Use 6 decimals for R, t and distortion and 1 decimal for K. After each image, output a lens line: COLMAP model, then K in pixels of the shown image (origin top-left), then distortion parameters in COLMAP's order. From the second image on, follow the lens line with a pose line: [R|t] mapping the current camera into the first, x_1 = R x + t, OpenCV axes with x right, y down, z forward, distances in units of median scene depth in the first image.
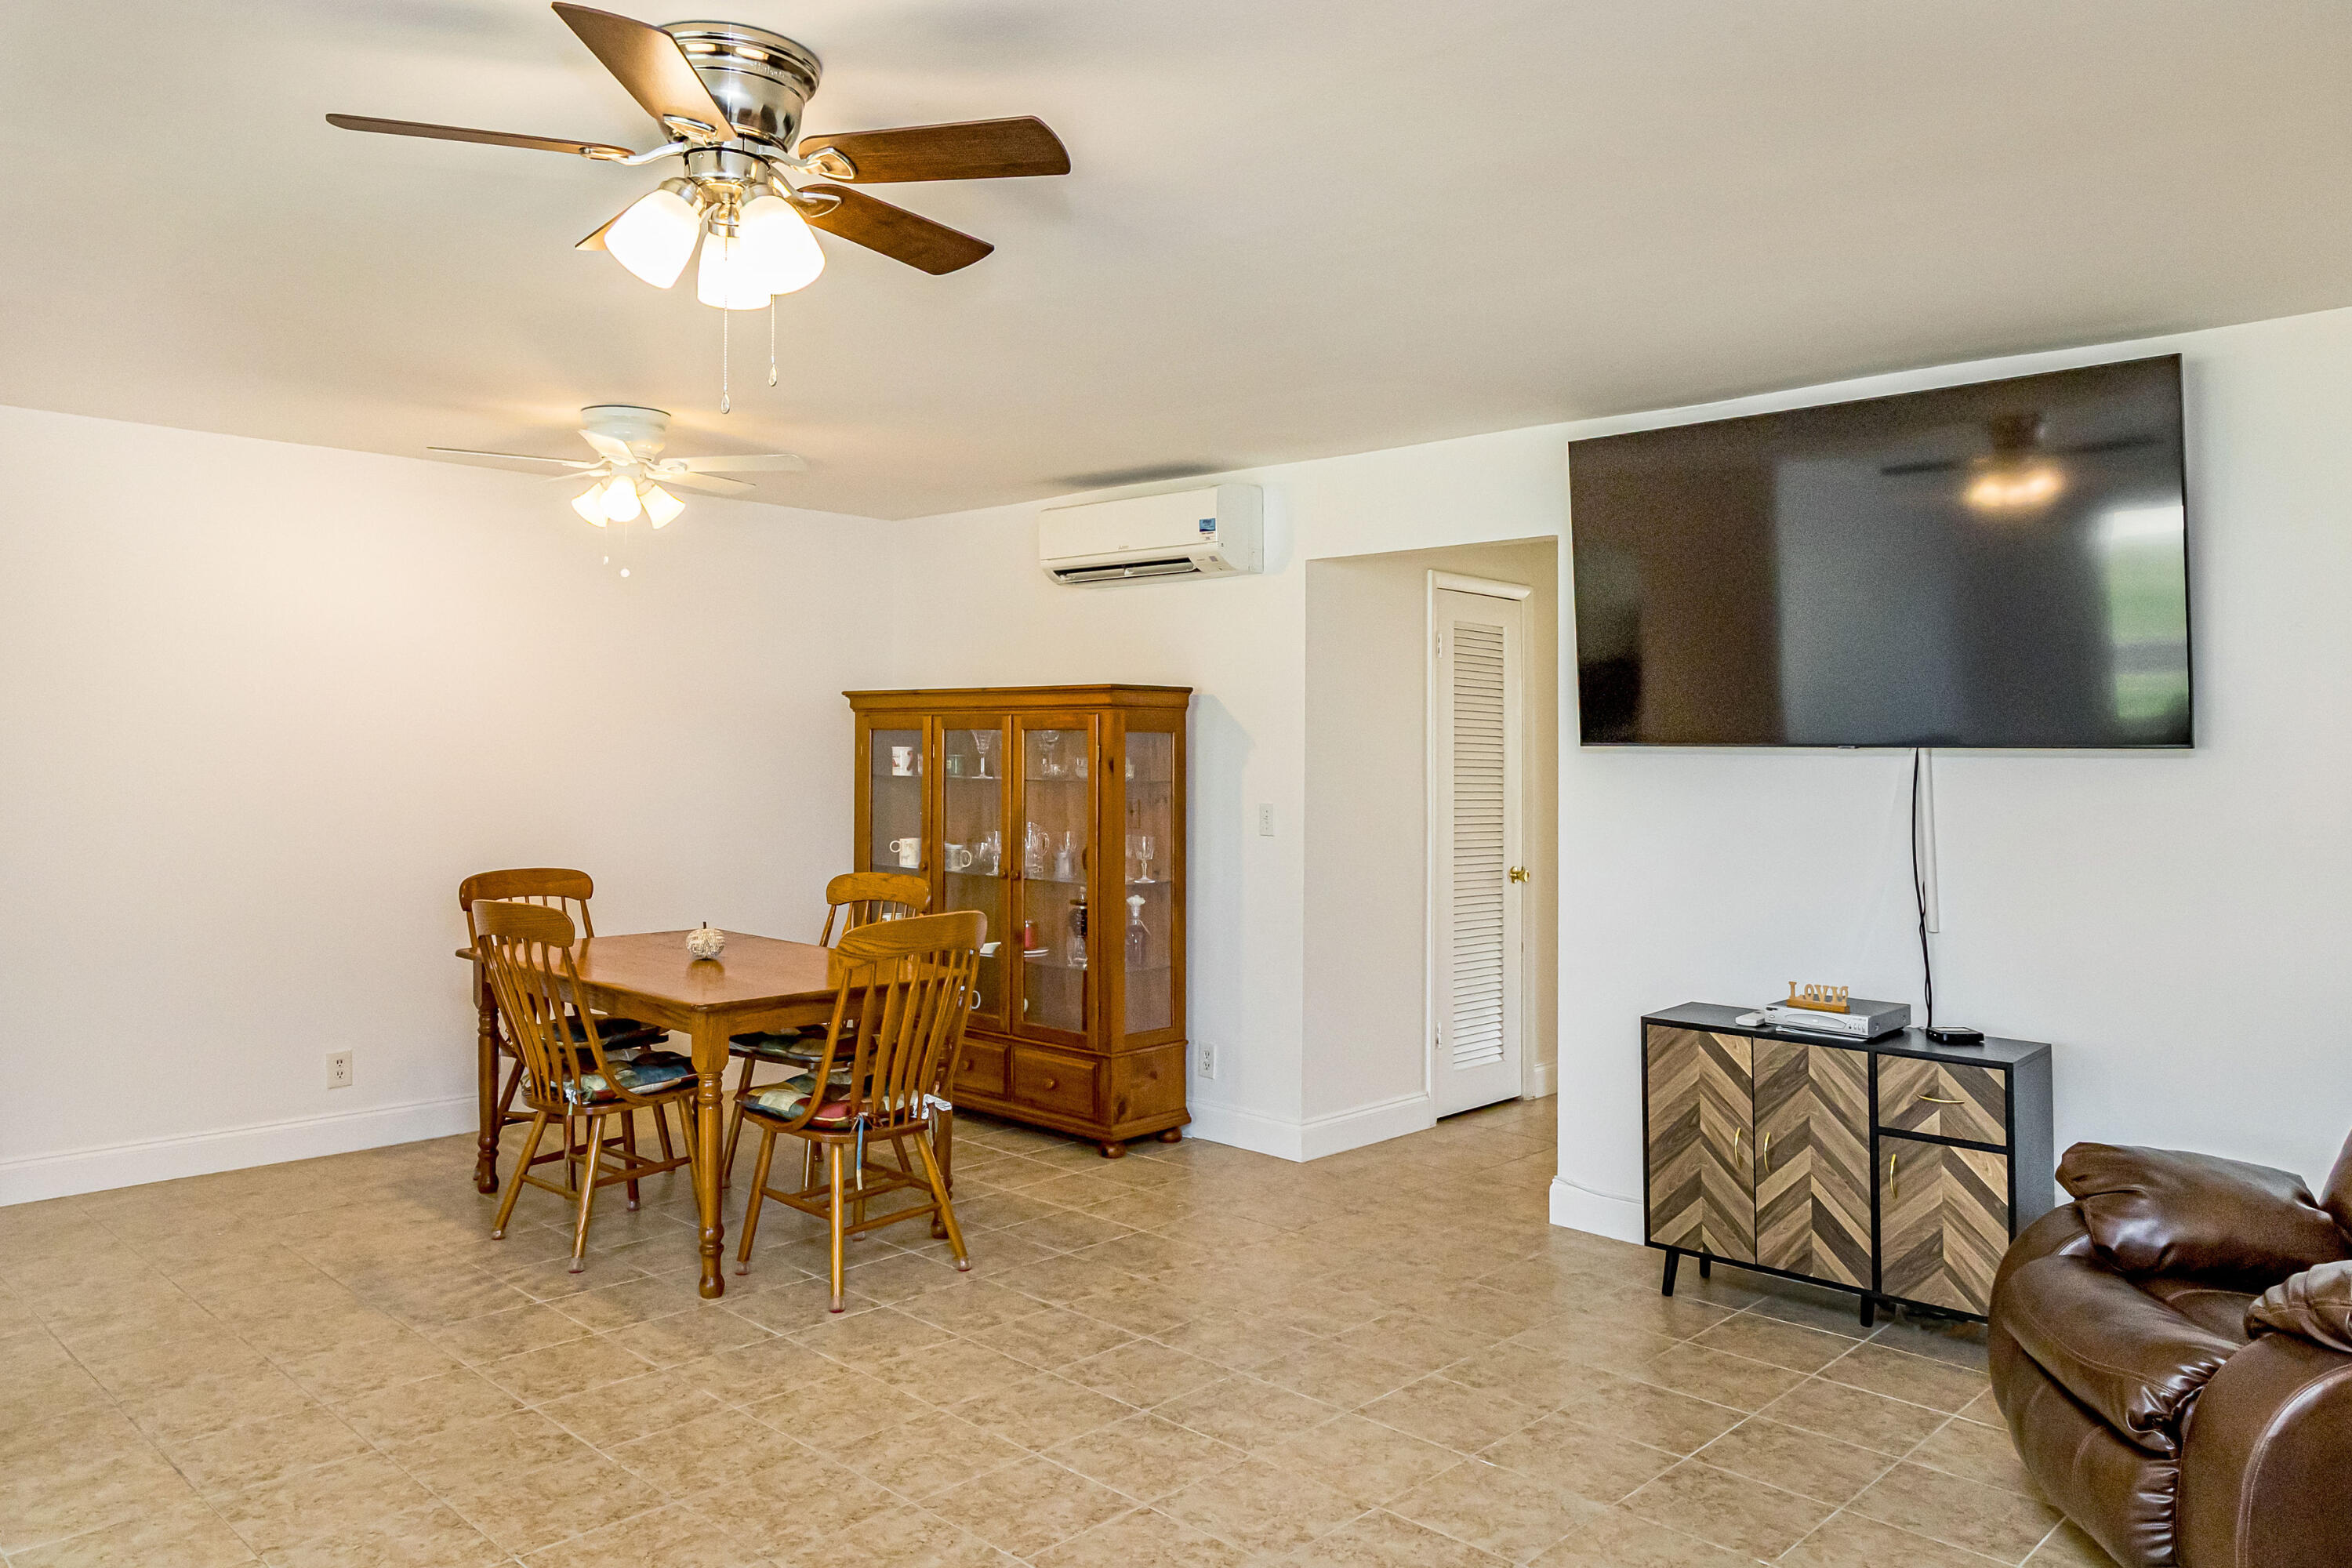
lens RADIAL K [[1591.2, 0, 1170.1], [0, 1591.2, 692.9], [0, 0, 1]] dist [-0.000290, 0.001284]
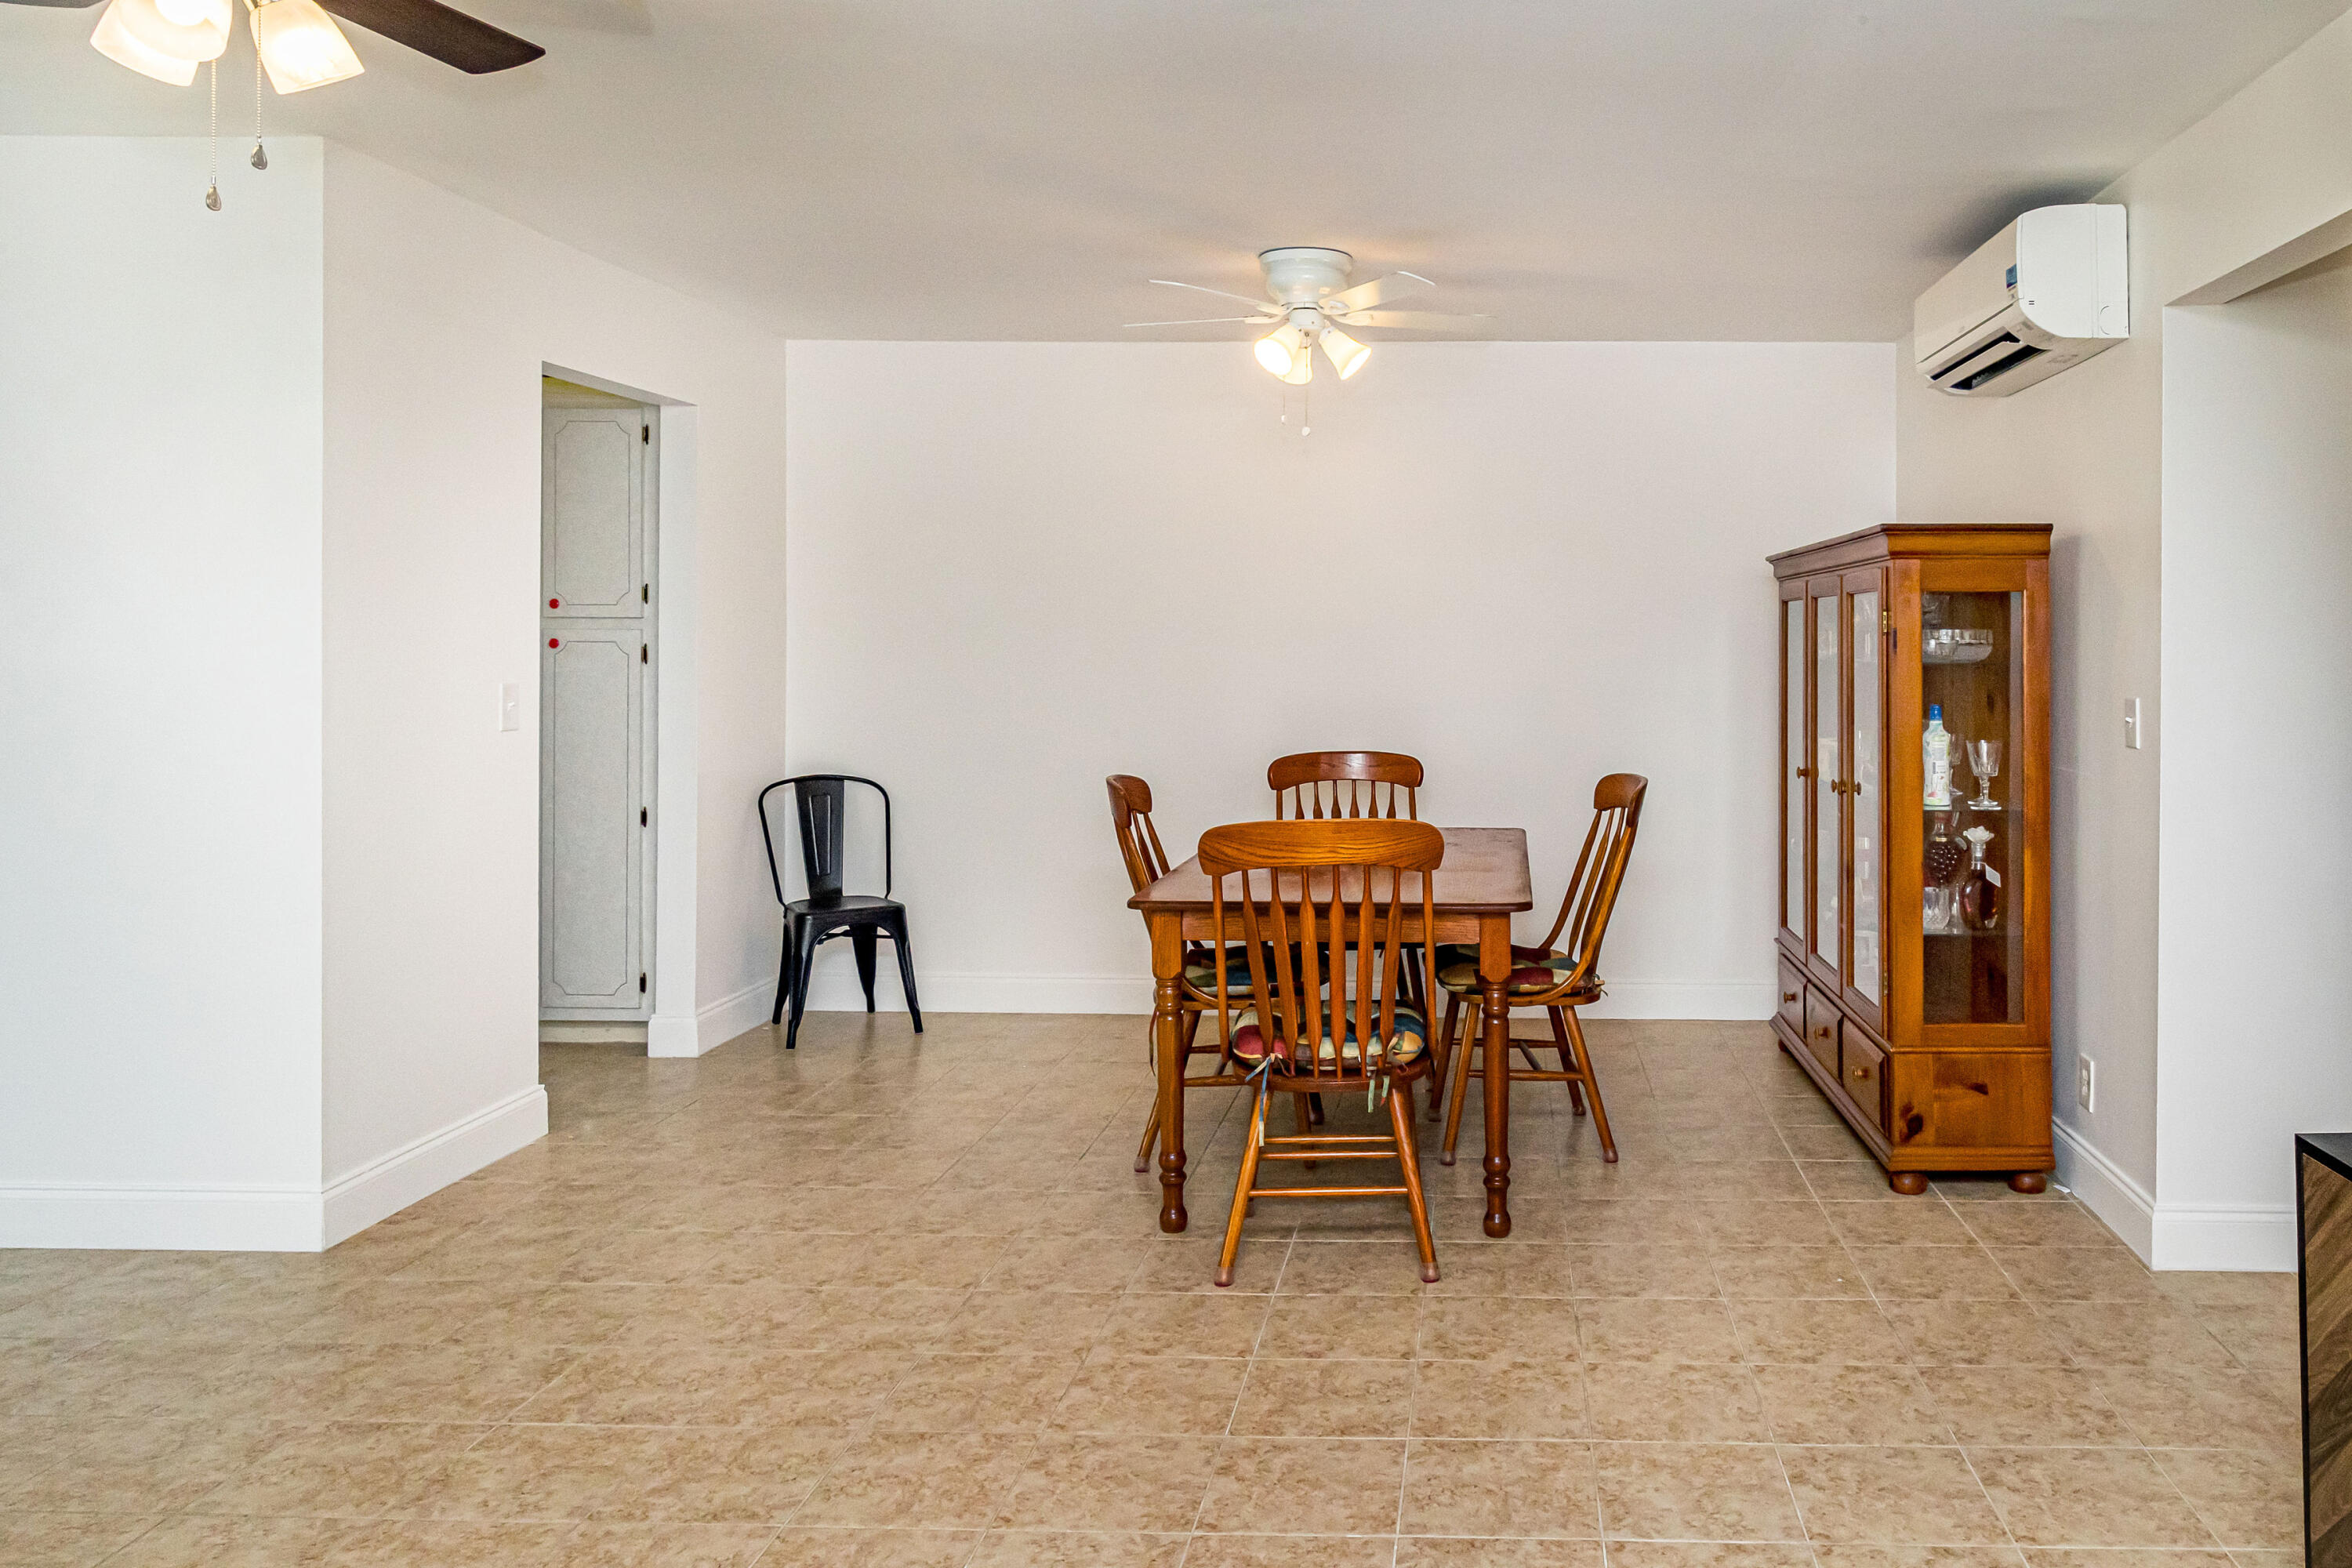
lens RADIAL K [[1641.8, 0, 1177.4], [0, 1641.8, 622.4], [0, 0, 1]] dist [-0.003782, 0.000956]
pose [[0.692209, -0.012495, -0.721589, 0.430328], [0.028911, 0.999528, 0.010426, 0.034382], [0.721117, -0.028079, 0.692244, 0.427063]]
